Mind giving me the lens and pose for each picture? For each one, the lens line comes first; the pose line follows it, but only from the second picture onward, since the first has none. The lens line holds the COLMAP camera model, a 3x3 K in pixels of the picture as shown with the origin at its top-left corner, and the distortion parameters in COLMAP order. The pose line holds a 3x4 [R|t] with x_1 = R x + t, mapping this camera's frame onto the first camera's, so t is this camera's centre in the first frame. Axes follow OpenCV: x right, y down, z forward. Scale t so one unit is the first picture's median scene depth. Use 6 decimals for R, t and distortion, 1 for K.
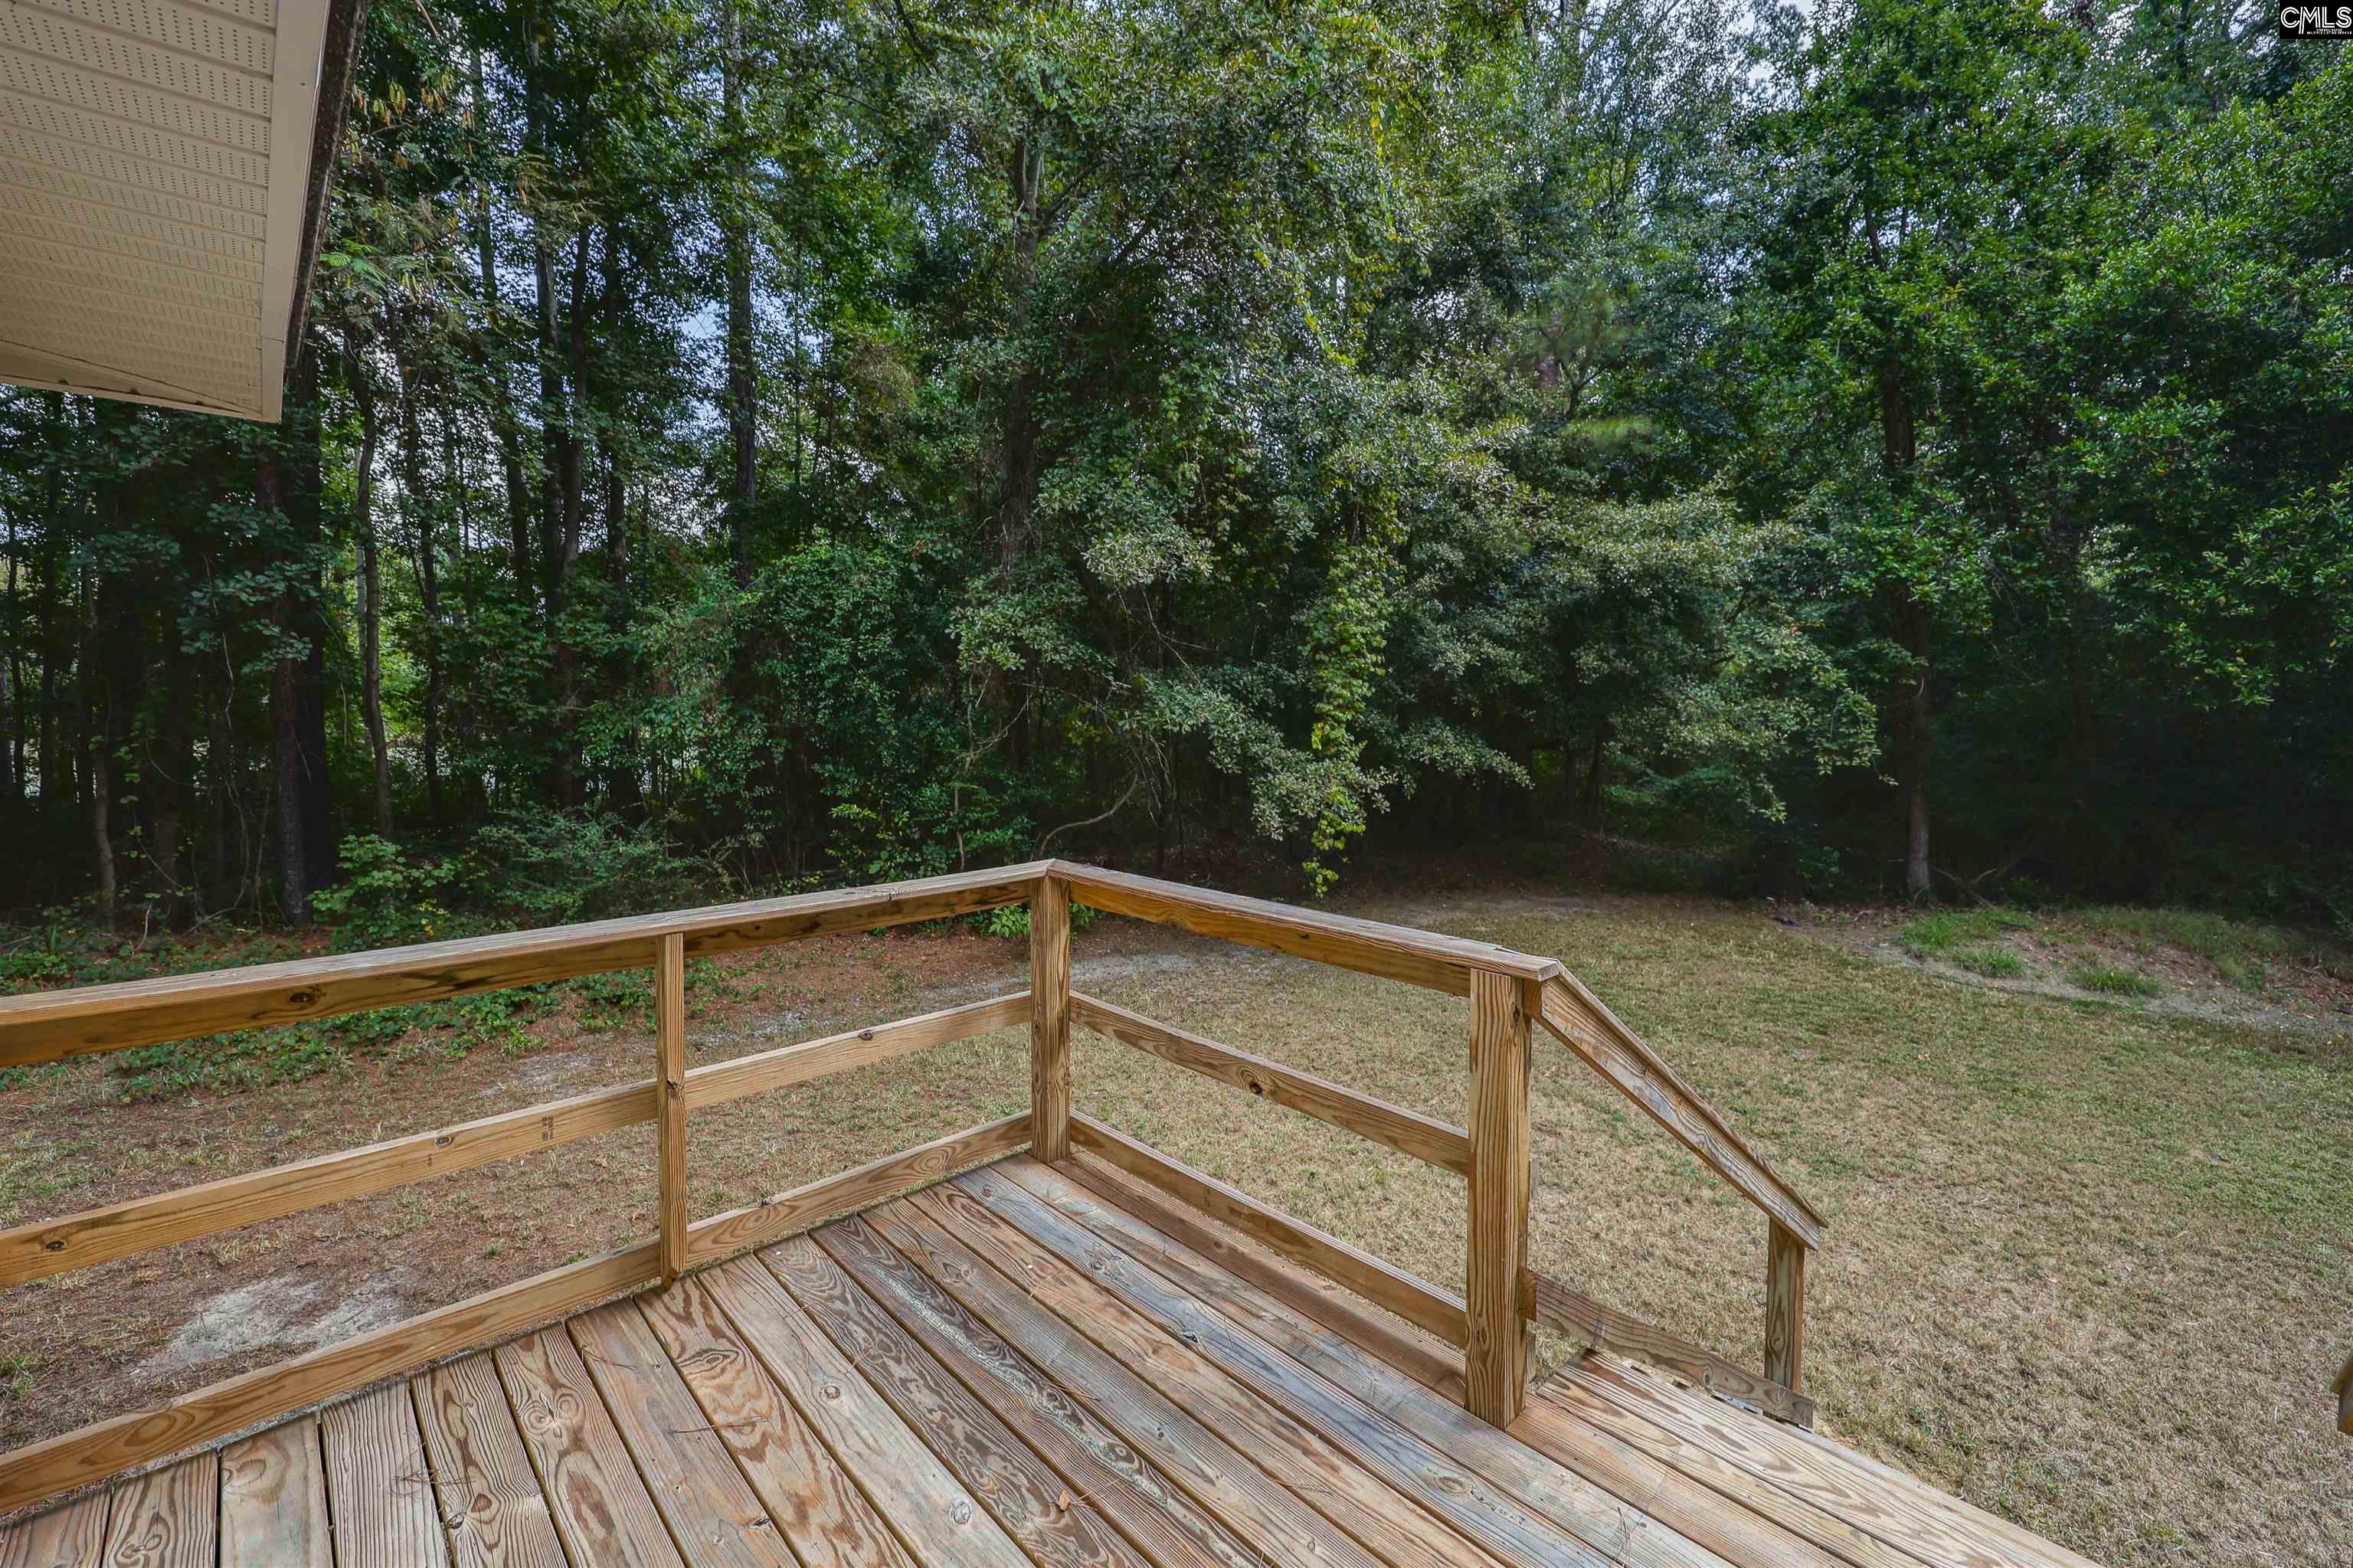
lens RADIAL K [[1002.7, 0, 1176.5], [0, 1002.7, 744.6], [0, 0, 1]] dist [-0.000464, 0.000017]
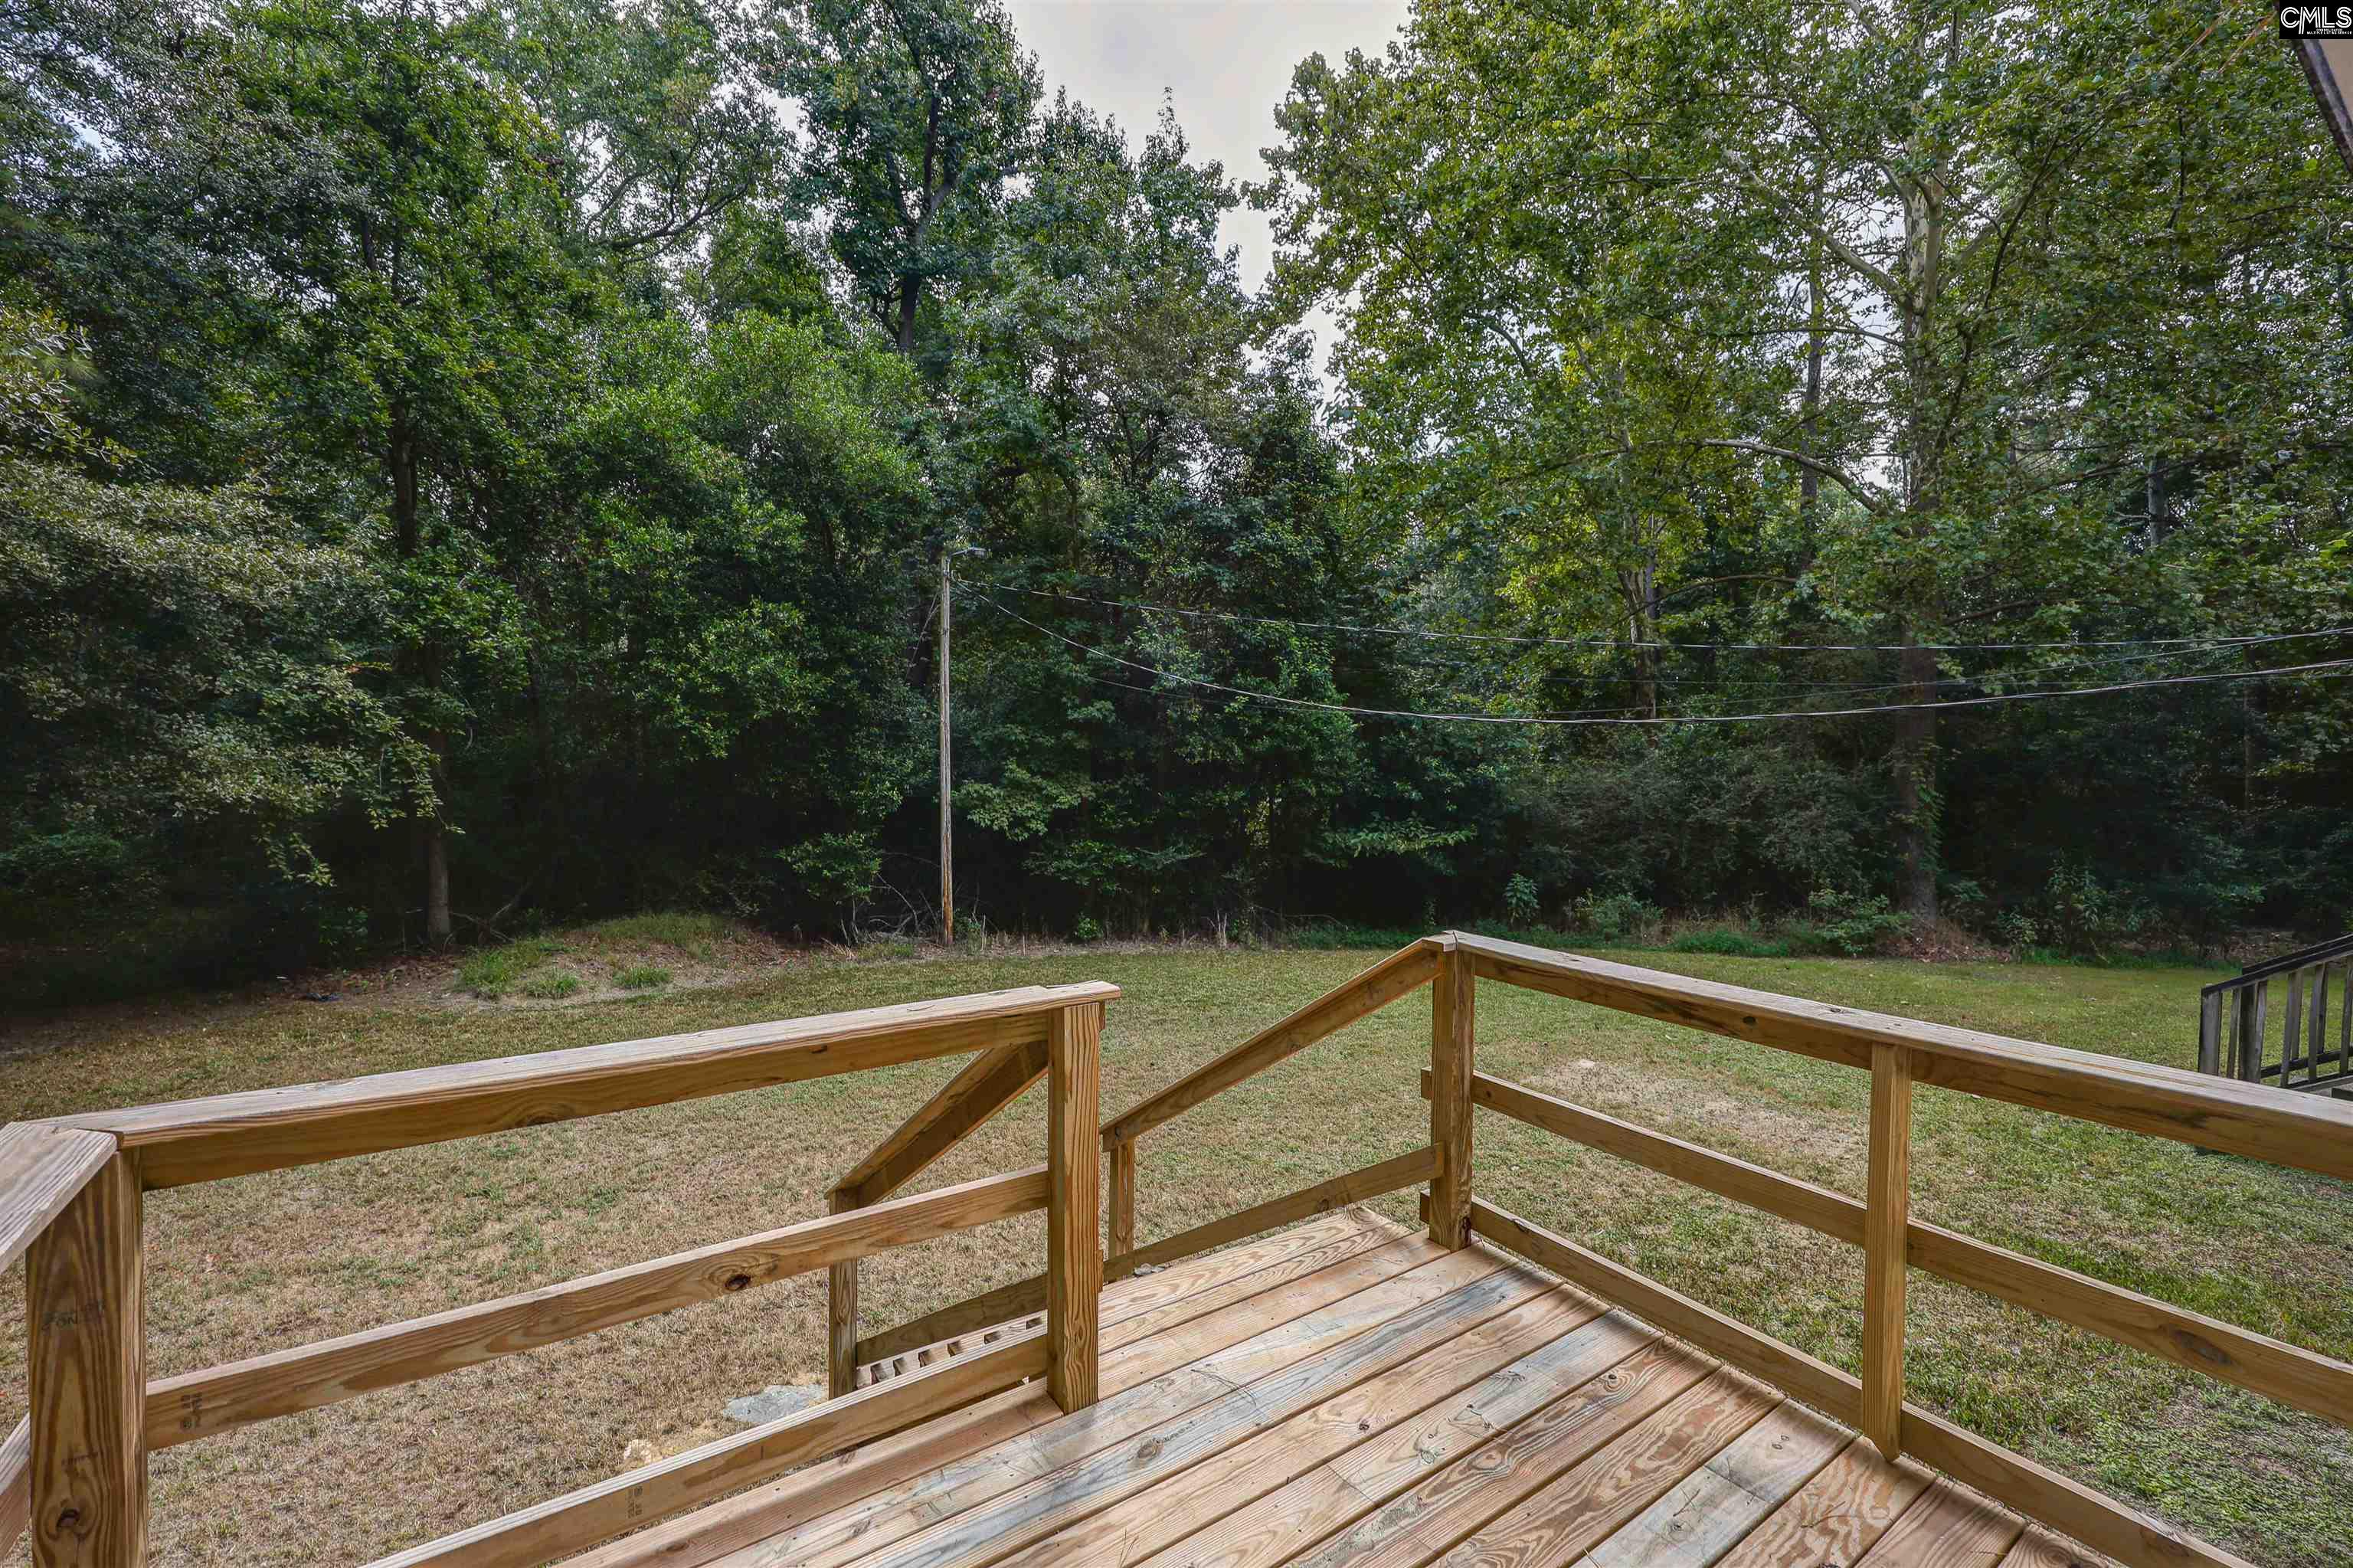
lens RADIAL K [[969.0, 0, 1176.5], [0, 969.0, 784.0], [0, 0, 1]] dist [0.000466, 0.000056]
pose [[0.149102, -0.021821, 0.988581, -0.142786], [0.028519, 0.999435, 0.017759, -0.007037], [-0.988410, 0.025545, 0.149641, 0.141043]]
